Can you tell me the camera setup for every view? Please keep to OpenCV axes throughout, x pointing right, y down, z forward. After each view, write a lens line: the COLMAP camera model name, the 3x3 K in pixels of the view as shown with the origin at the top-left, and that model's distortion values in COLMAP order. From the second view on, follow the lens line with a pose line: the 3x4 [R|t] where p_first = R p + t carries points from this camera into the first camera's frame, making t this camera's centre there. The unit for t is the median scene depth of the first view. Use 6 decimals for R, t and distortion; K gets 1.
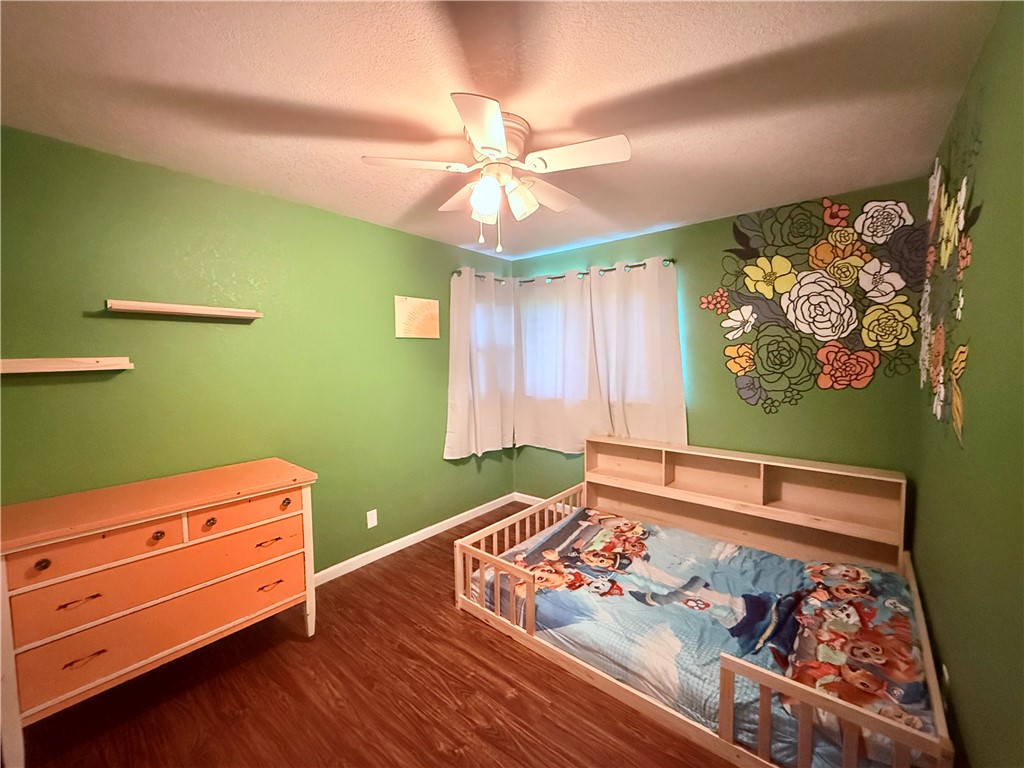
lens RADIAL K [[412.4, 0, 512.8], [0, 412.4, 385.3], [0, 0, 1]] dist [-0.002775, -0.000392]
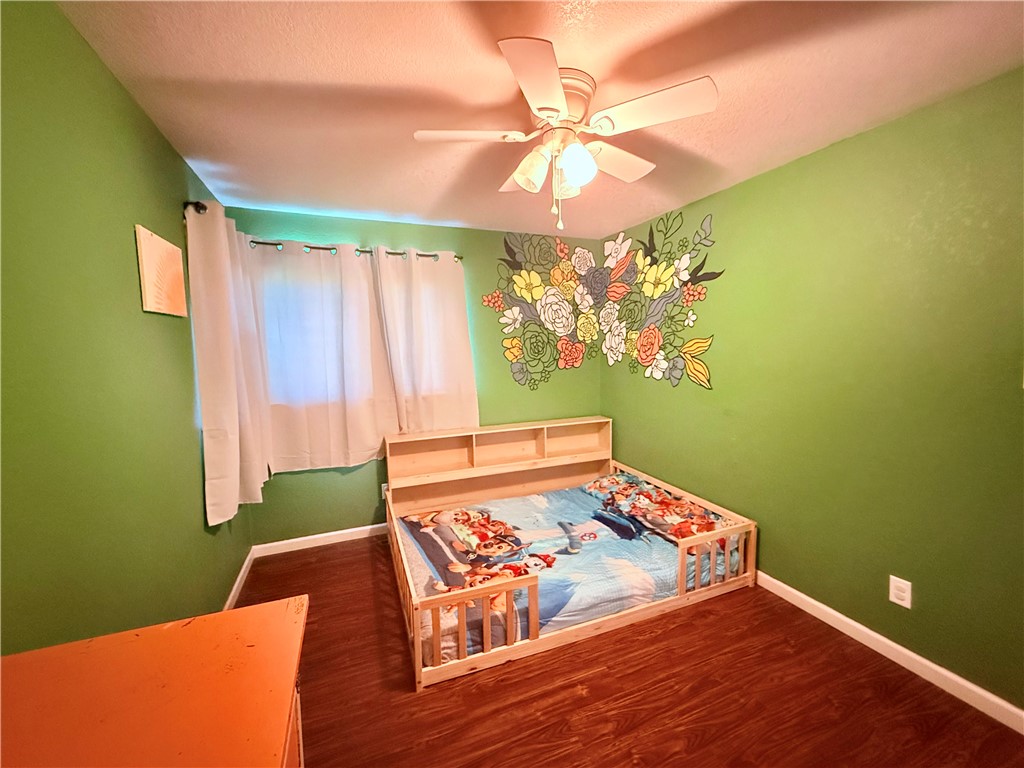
lens RADIAL K [[412.4, 0, 512.8], [0, 412.4, 385.3], [0, 0, 1]] dist [-0.002775, -0.000392]
pose [[0.474716, -0.082602, 0.876254, -0.635281], [0.073413, 0.995833, 0.054102, -0.026484], [-0.877072, 0.038646, 0.478802, 0.470786]]
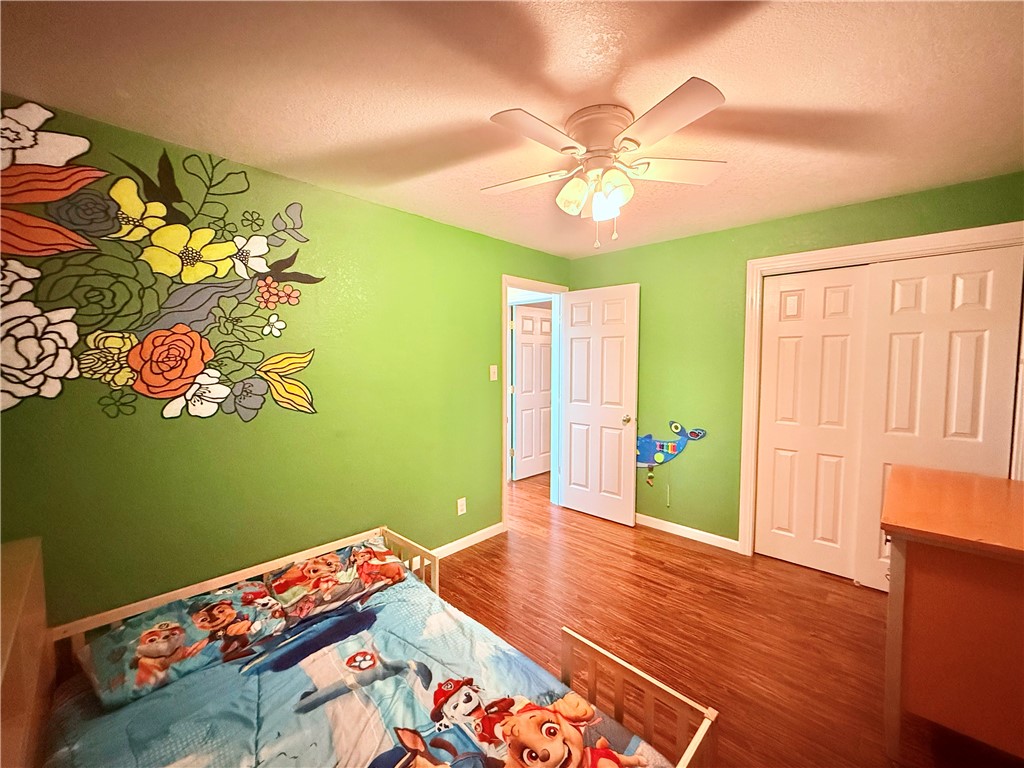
lens RADIAL K [[412.4, 0, 512.8], [0, 412.4, 385.3], [0, 0, 1]] dist [-0.002775, -0.000392]
pose [[-0.997423, 0.009846, 0.071061, 0.070493], [0.019043, 0.991339, 0.129941, -0.092491], [-0.069166, 0.130959, -0.988972, 1.419521]]
